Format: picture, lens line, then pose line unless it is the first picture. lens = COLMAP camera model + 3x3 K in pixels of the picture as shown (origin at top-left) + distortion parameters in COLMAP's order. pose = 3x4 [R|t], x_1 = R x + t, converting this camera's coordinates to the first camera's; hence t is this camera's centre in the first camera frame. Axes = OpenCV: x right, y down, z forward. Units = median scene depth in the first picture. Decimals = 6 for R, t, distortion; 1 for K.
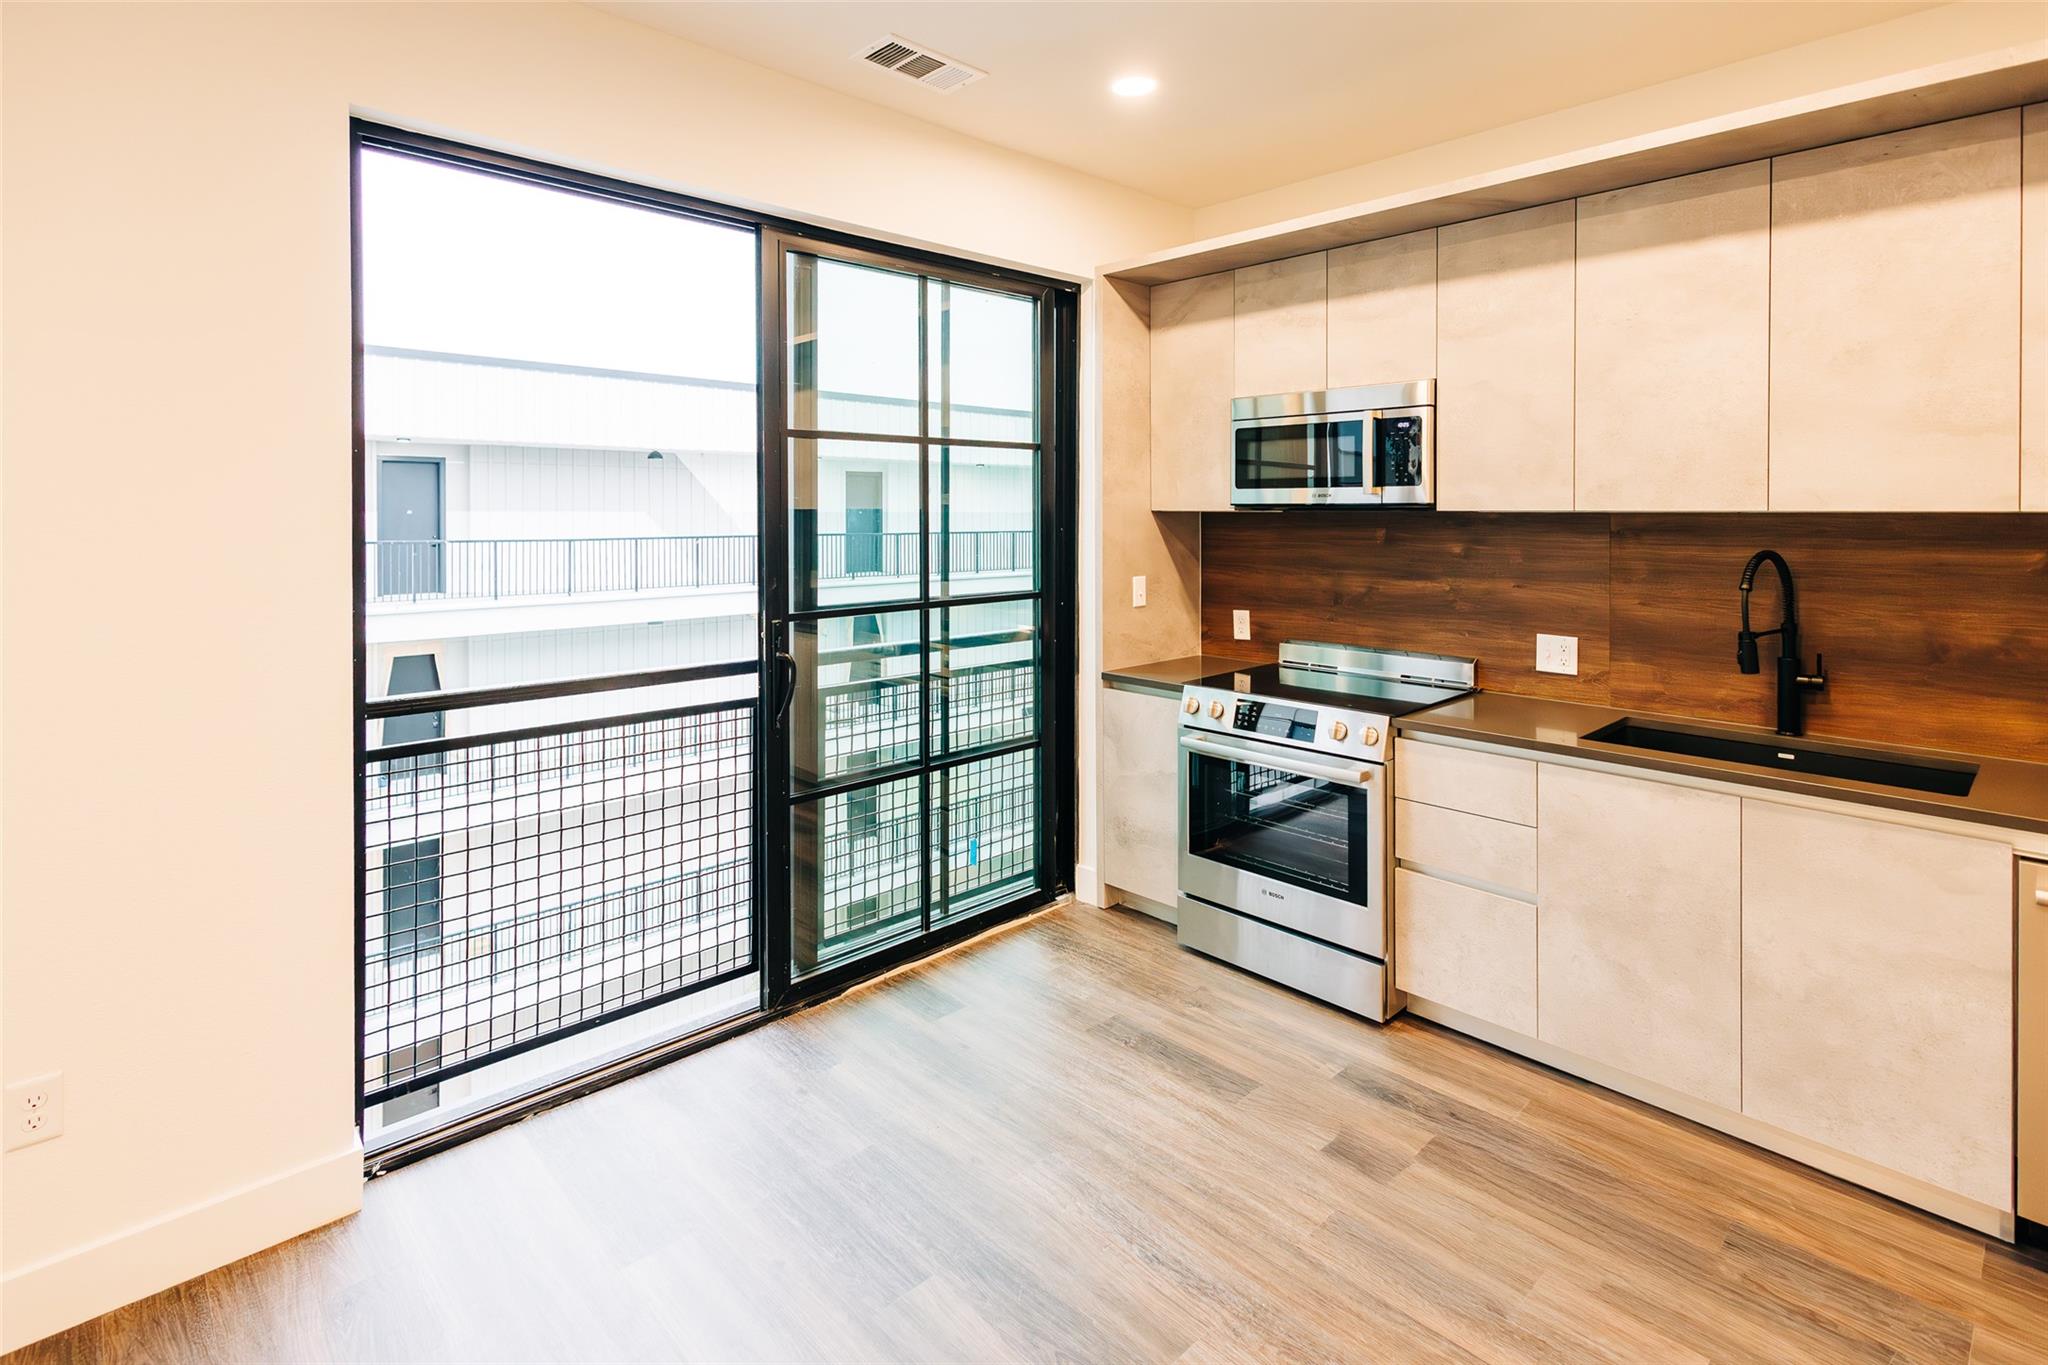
lens RADIAL K [[1045.4, 0, 997.7], [0, 1045.4, 522.3], [0, 0, 1]] dist [0.003328, -0.000539]
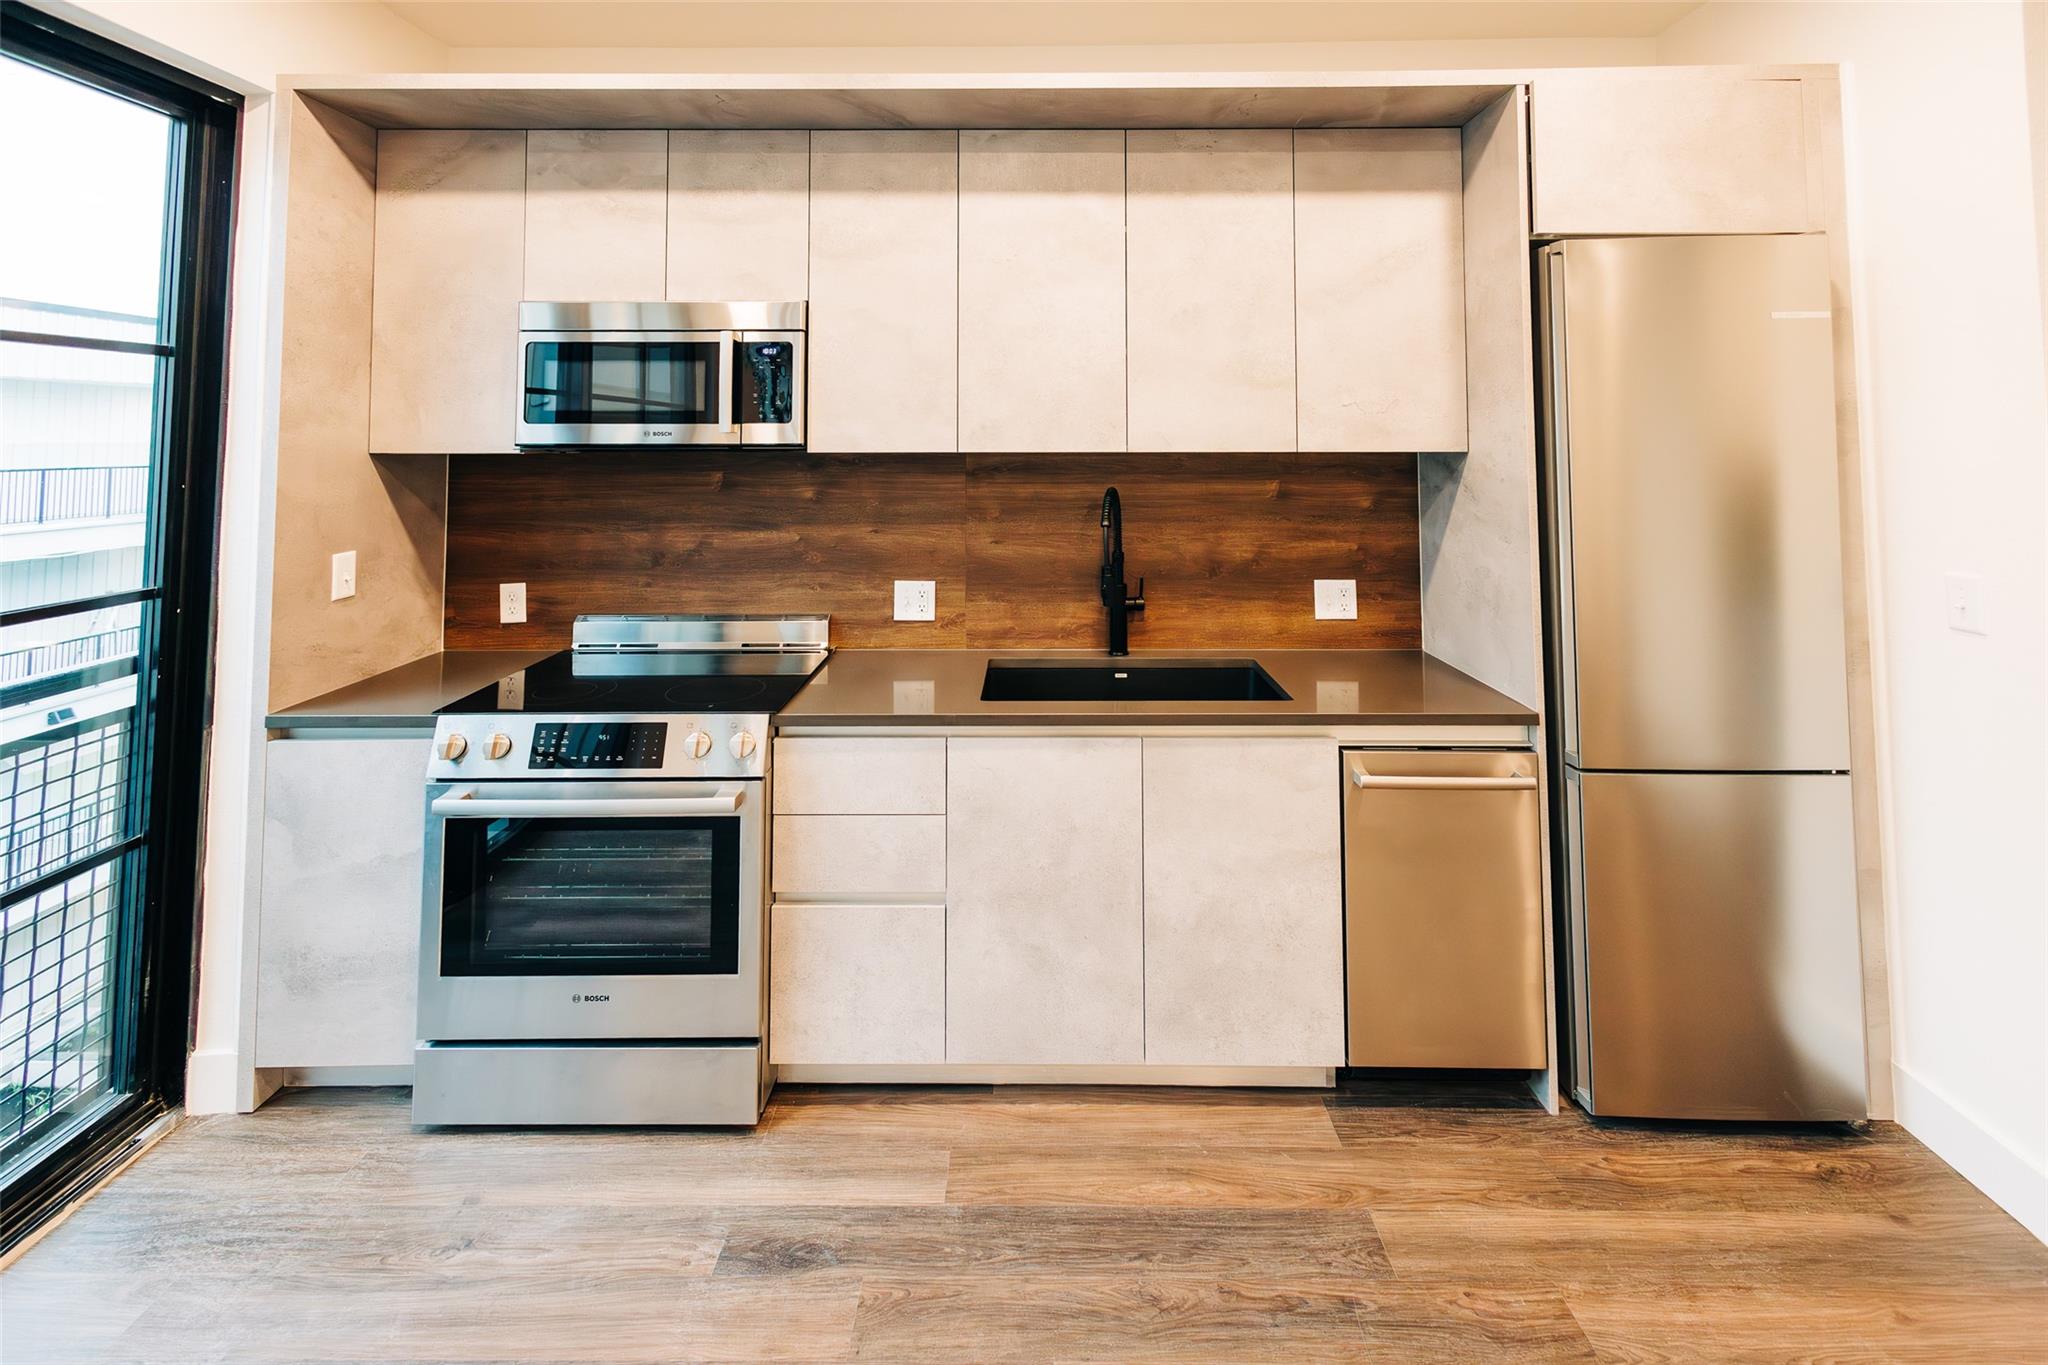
lens RADIAL K [[927.3, 0, 1100.8], [0, 927.3, 395.4], [0, 0, 1]] dist [0.010925, -0.000769]
pose [[0.653878, 0.033108, 0.755875, -0.003232], [0.011145, 0.998512, -0.053377, -0.014838], [-0.756518, 0.043326, 0.652536, 0.319722]]
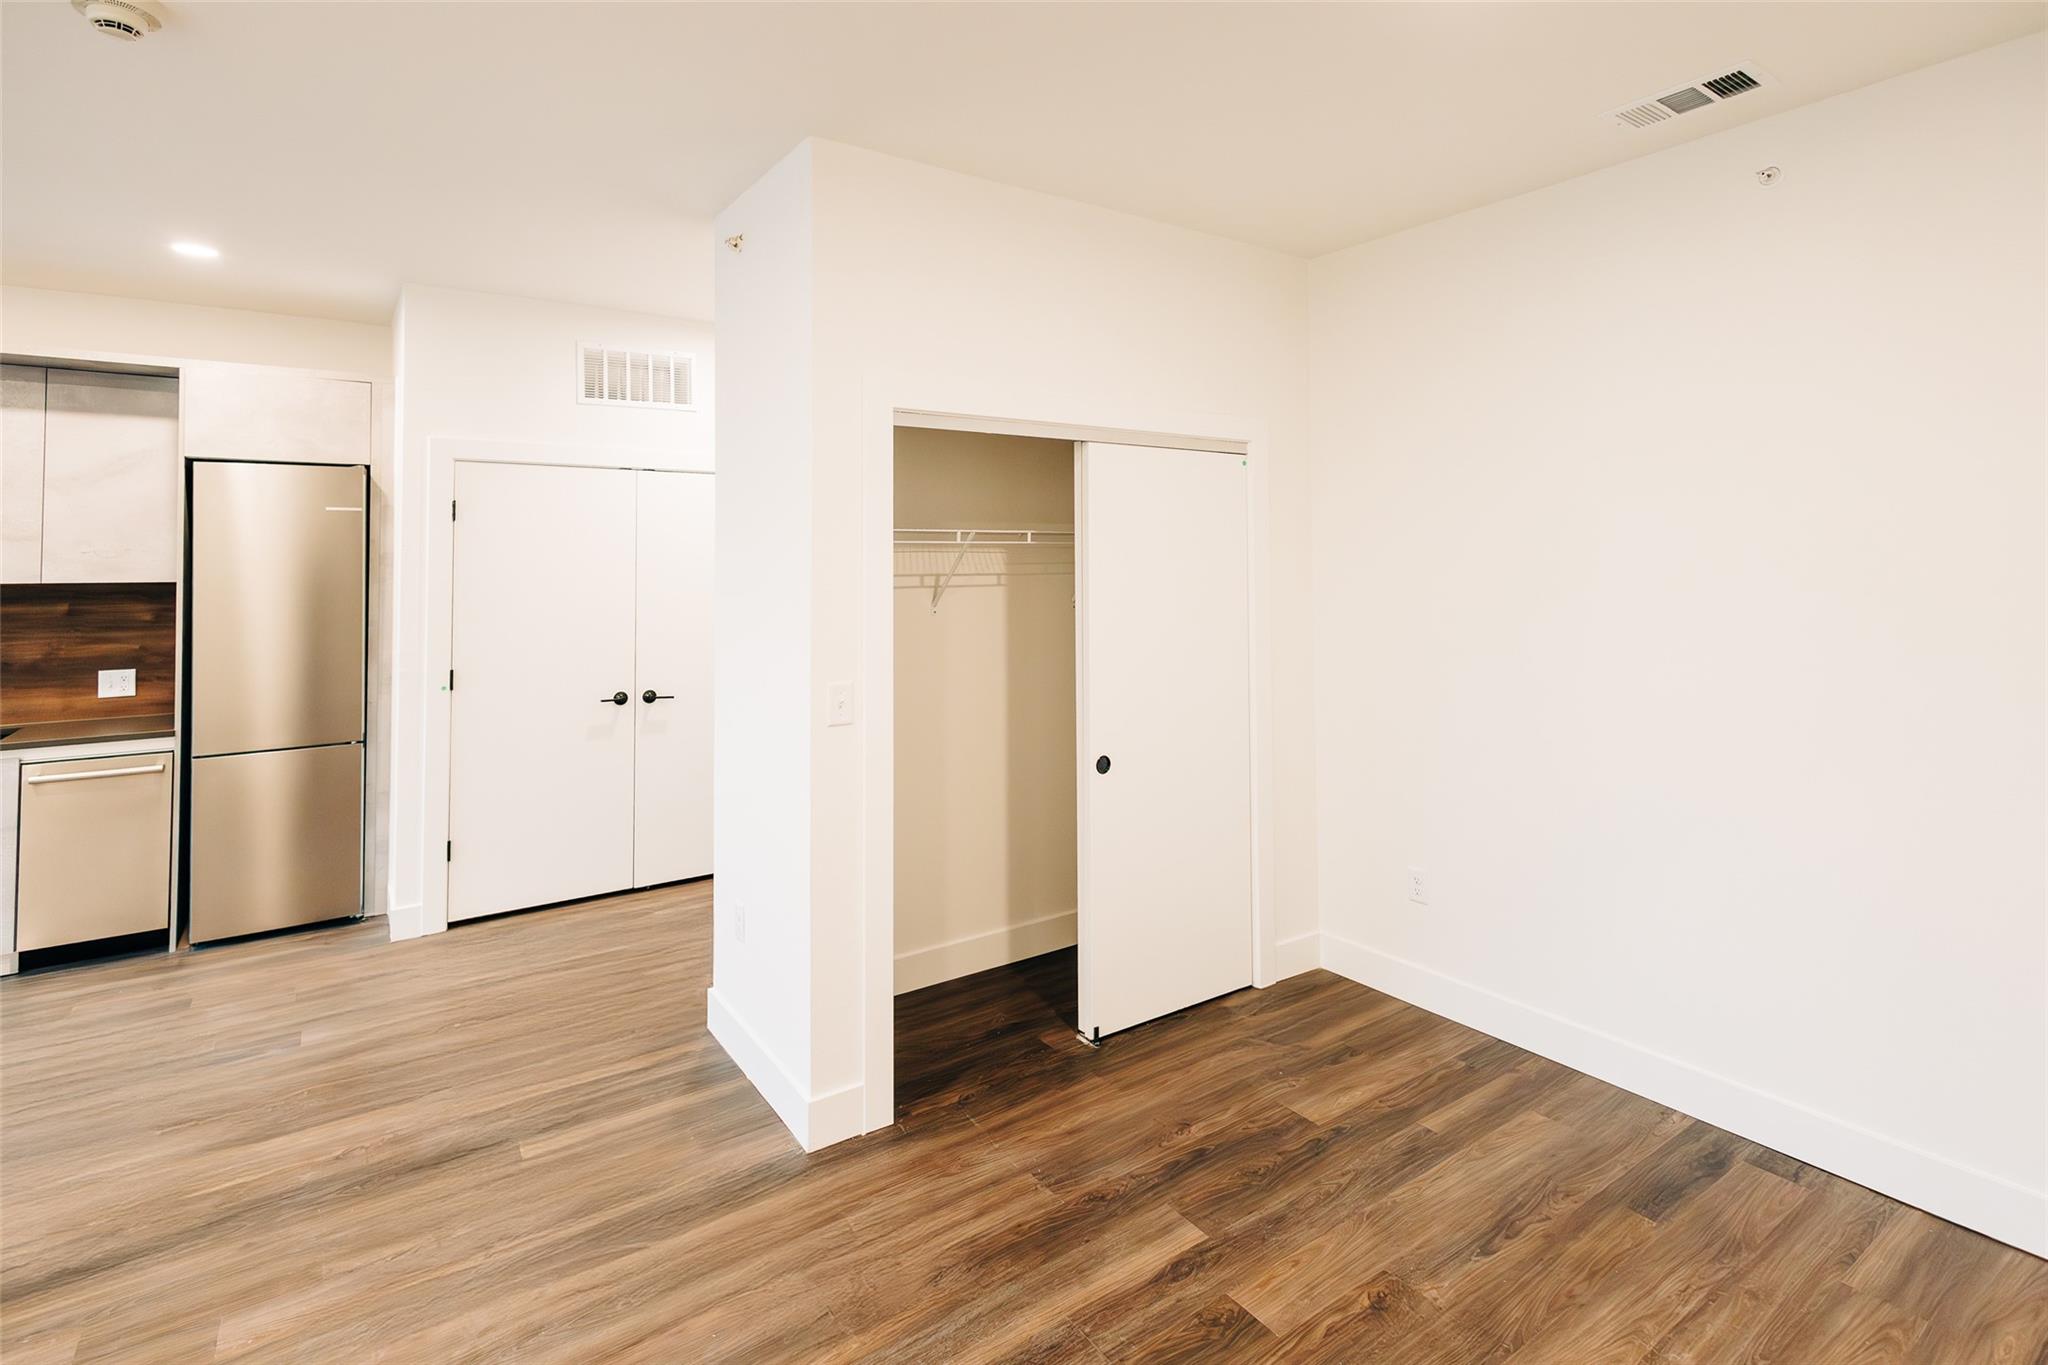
lens RADIAL K [[985.0, 0, 1016.8], [0, 985.0, 530.7], [0, 0, 1]] dist [0.011697, -0.001360]
pose [[0.144555, 0.037228, 0.988796, -0.369996], [0.018897, 0.999006, -0.040375, 0.000858], [-0.989316, 0.024521, 0.143707, -0.681910]]
